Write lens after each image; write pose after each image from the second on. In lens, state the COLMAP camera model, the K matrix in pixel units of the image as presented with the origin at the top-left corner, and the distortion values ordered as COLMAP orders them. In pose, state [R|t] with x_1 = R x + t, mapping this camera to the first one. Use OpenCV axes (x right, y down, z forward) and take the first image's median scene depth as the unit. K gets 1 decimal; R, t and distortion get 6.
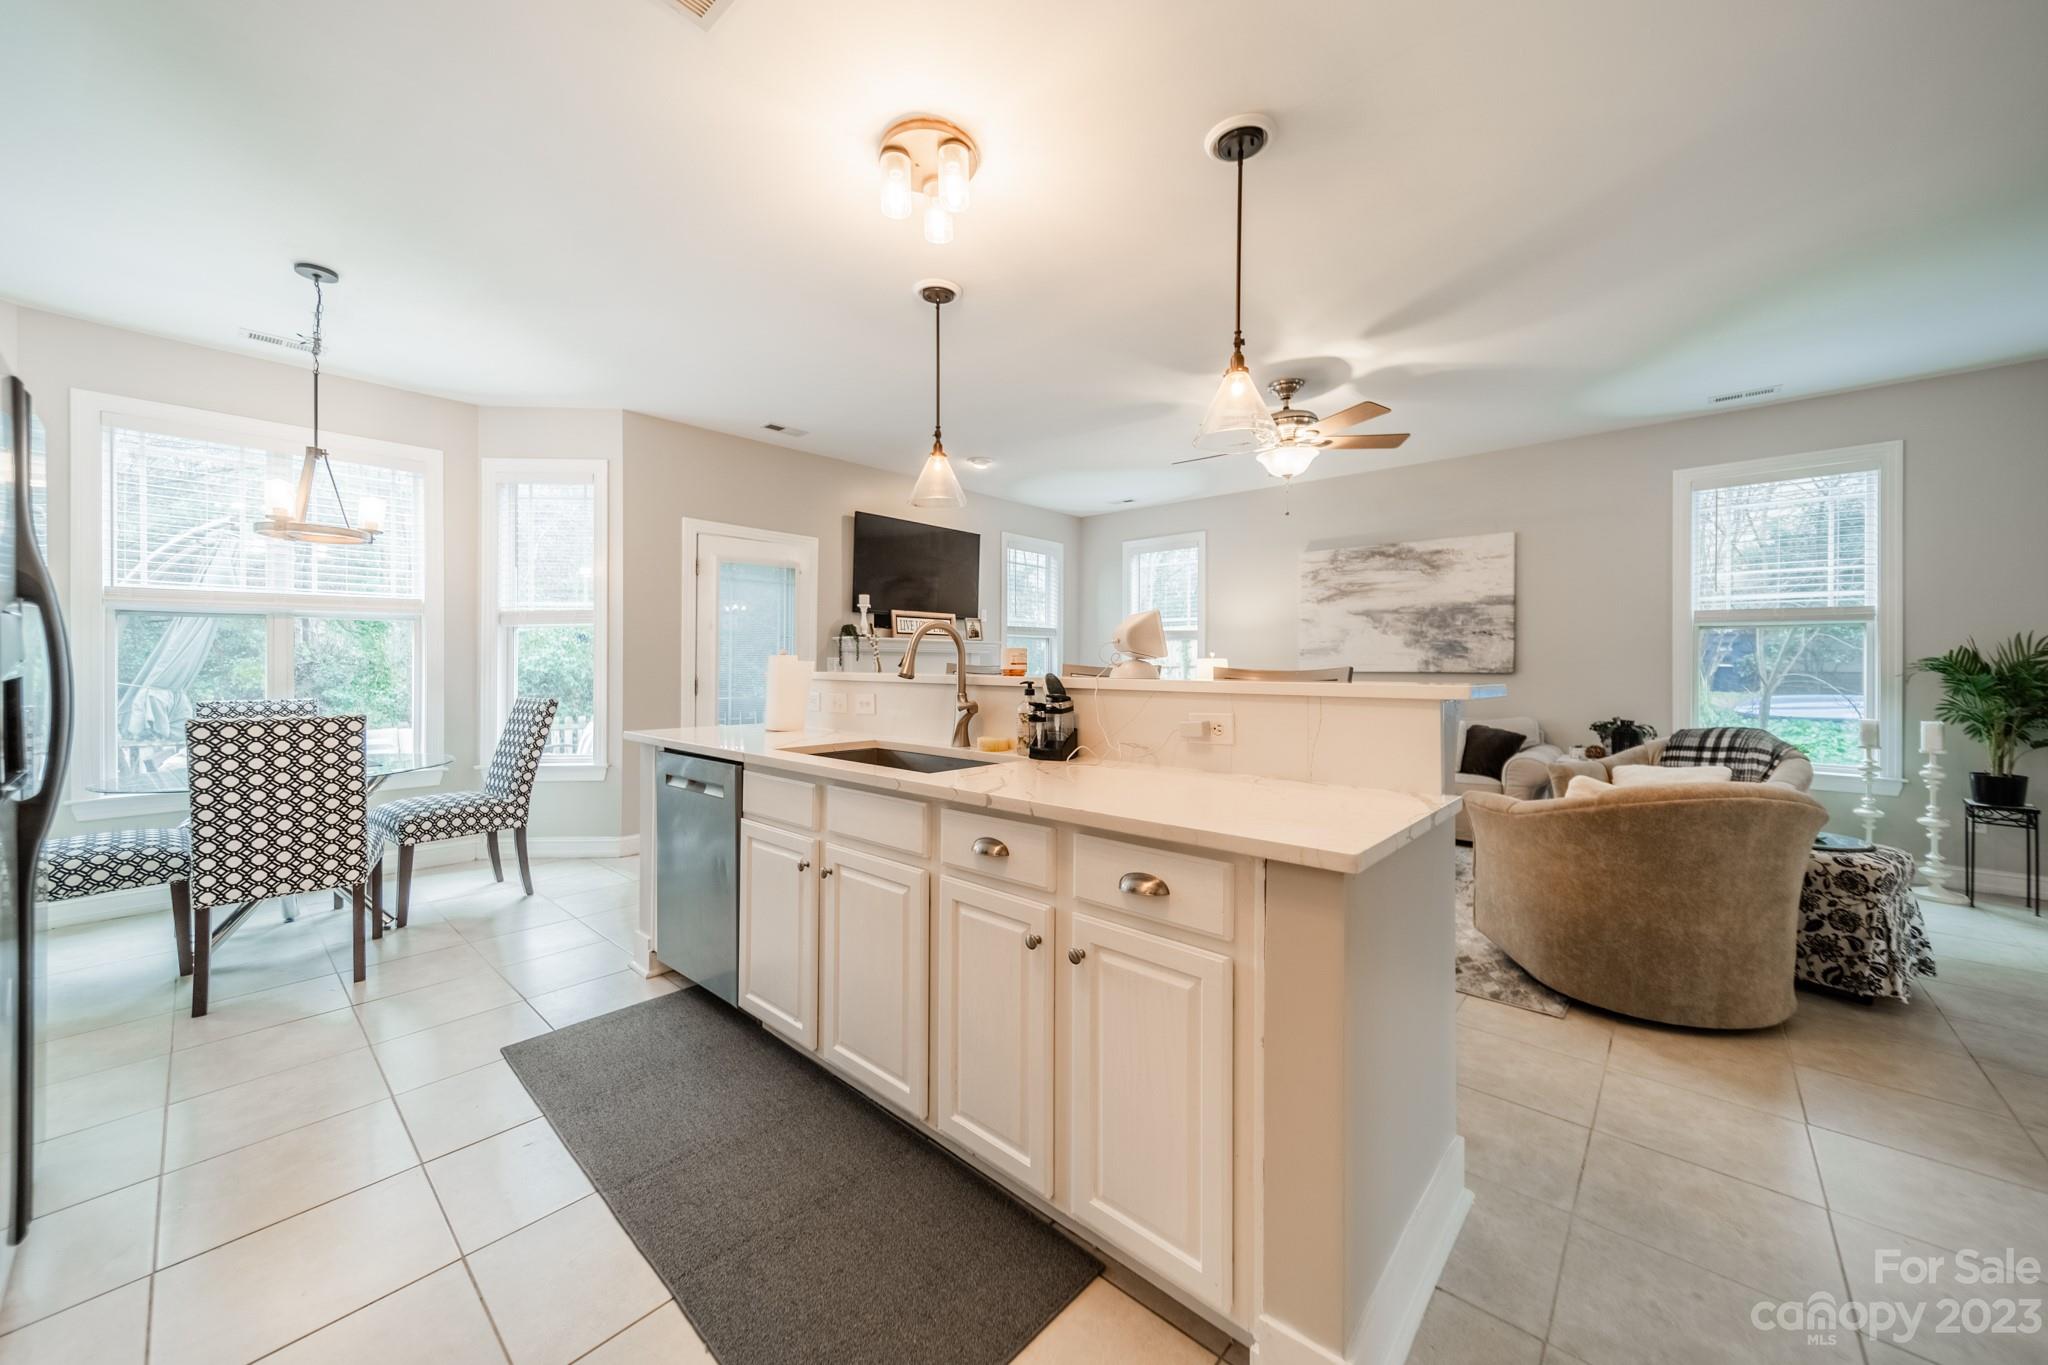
lens RADIAL K [[741.9, 0, 1037.3], [0, 741.9, 662.8], [0, 0, 1]] dist [0.010581, 0.000060]
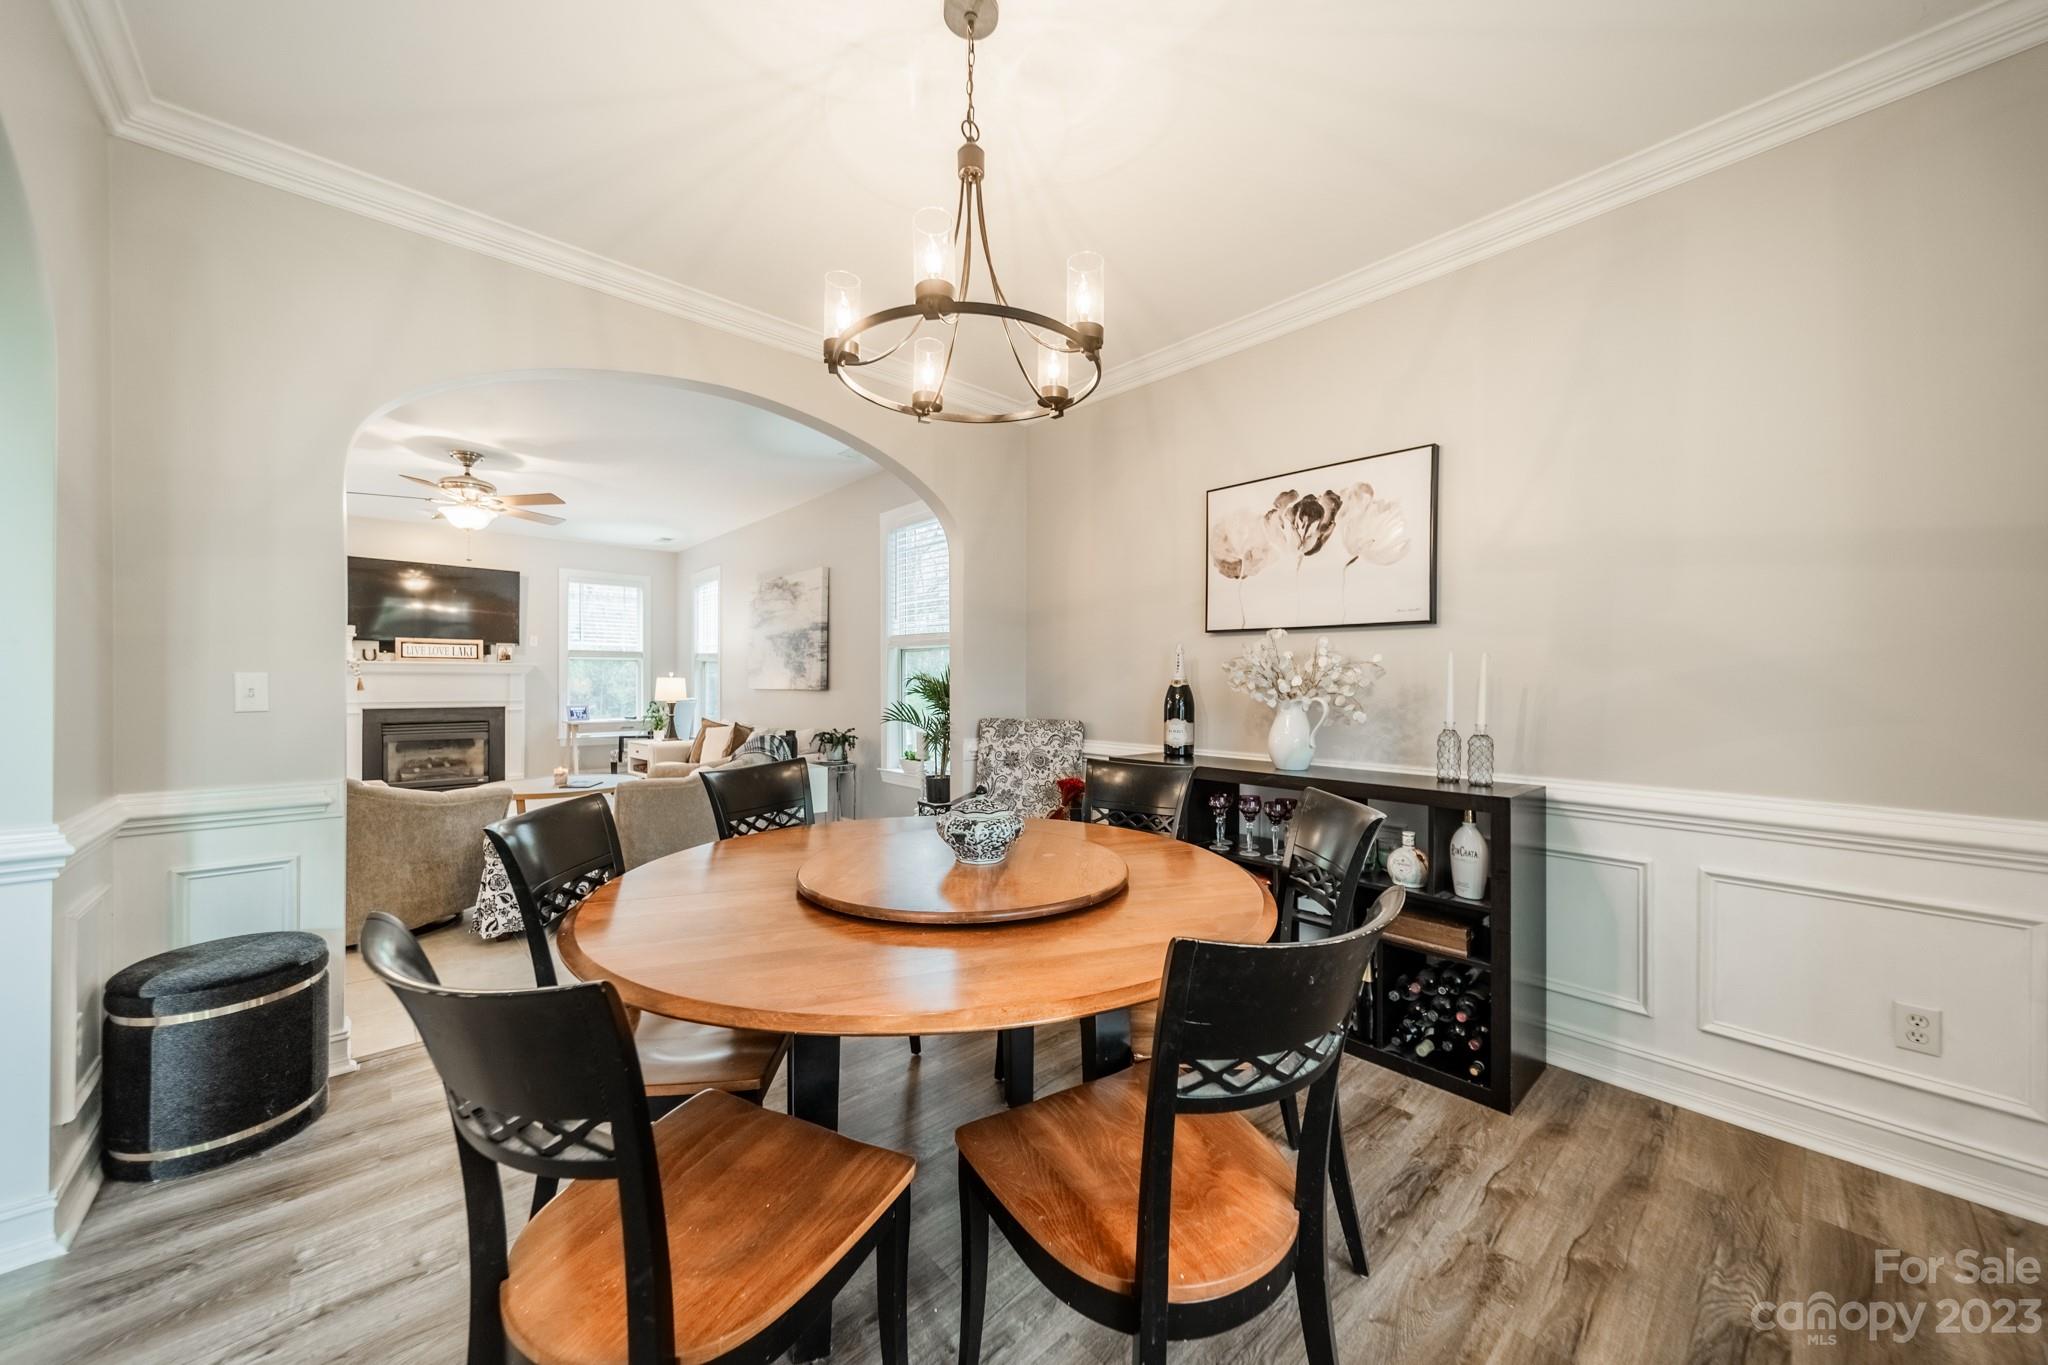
lens RADIAL K [[733.1, 0, 1052.0], [0, 733.1, 683.0], [0, 0, 1]] dist [-0.000154, -0.000057]
pose [[0.996507, -0.001148, -0.083496, 1.082333], [0.001374, 0.999996, 0.002646, 0.000316], [0.083493, -0.002752, 0.996505, -0.095812]]
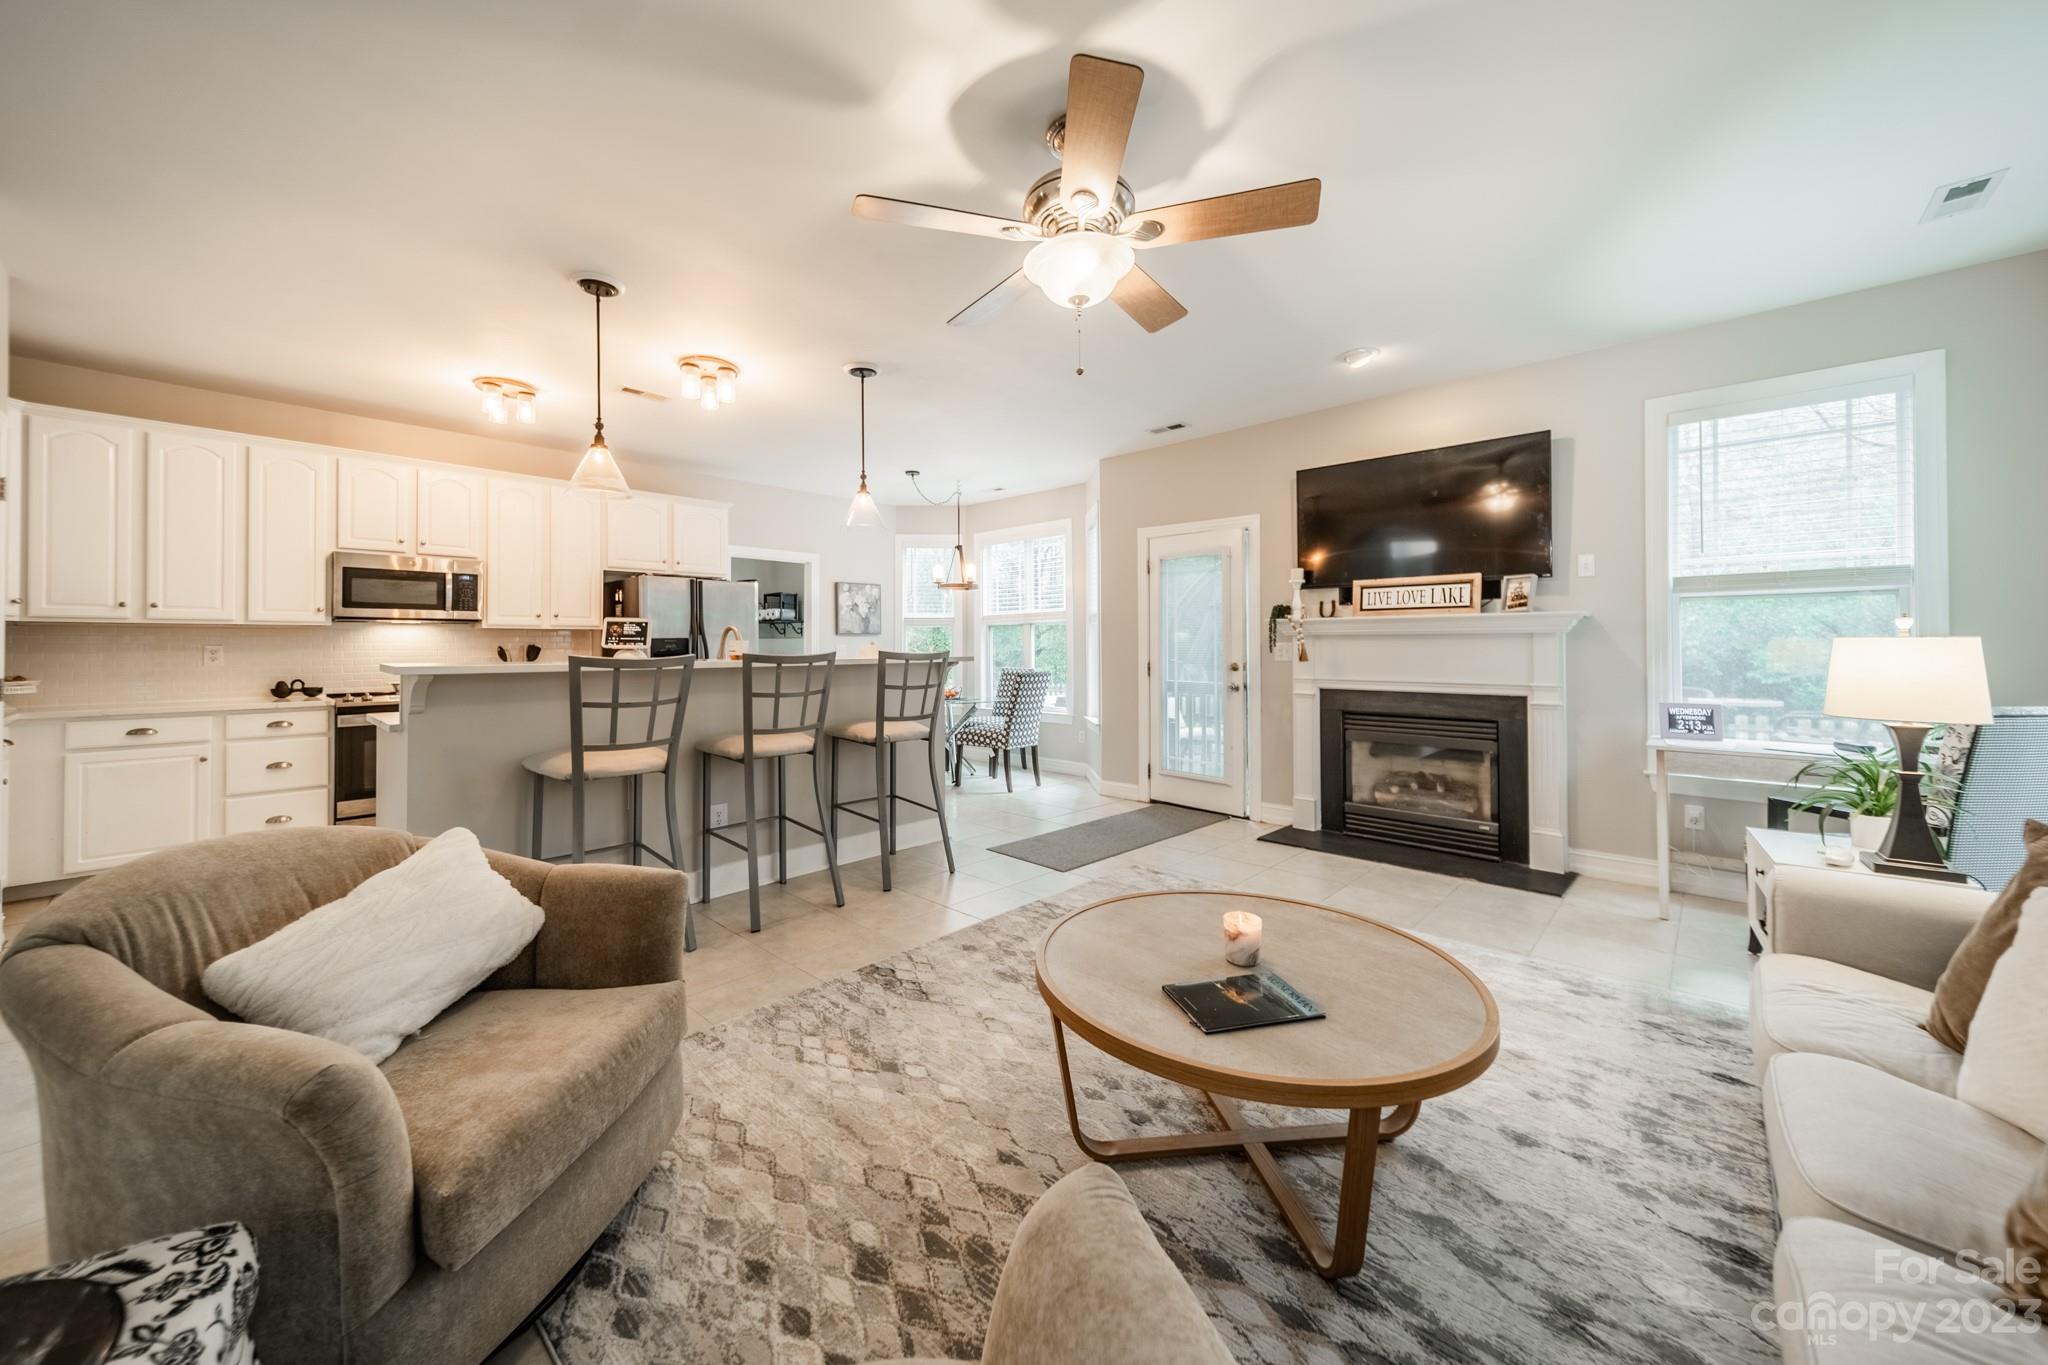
lens RADIAL K [[736.8, 0, 981.6], [0, 736.8, 637.2], [0, 0, 1]] dist [0.007249, -0.000025]
pose [[-0.051863, -0.015074, -0.998540, 0.671216], [0.002615, 0.999881, -0.015230, -0.001479], [0.998651, -0.003401, -0.051818, 0.741657]]
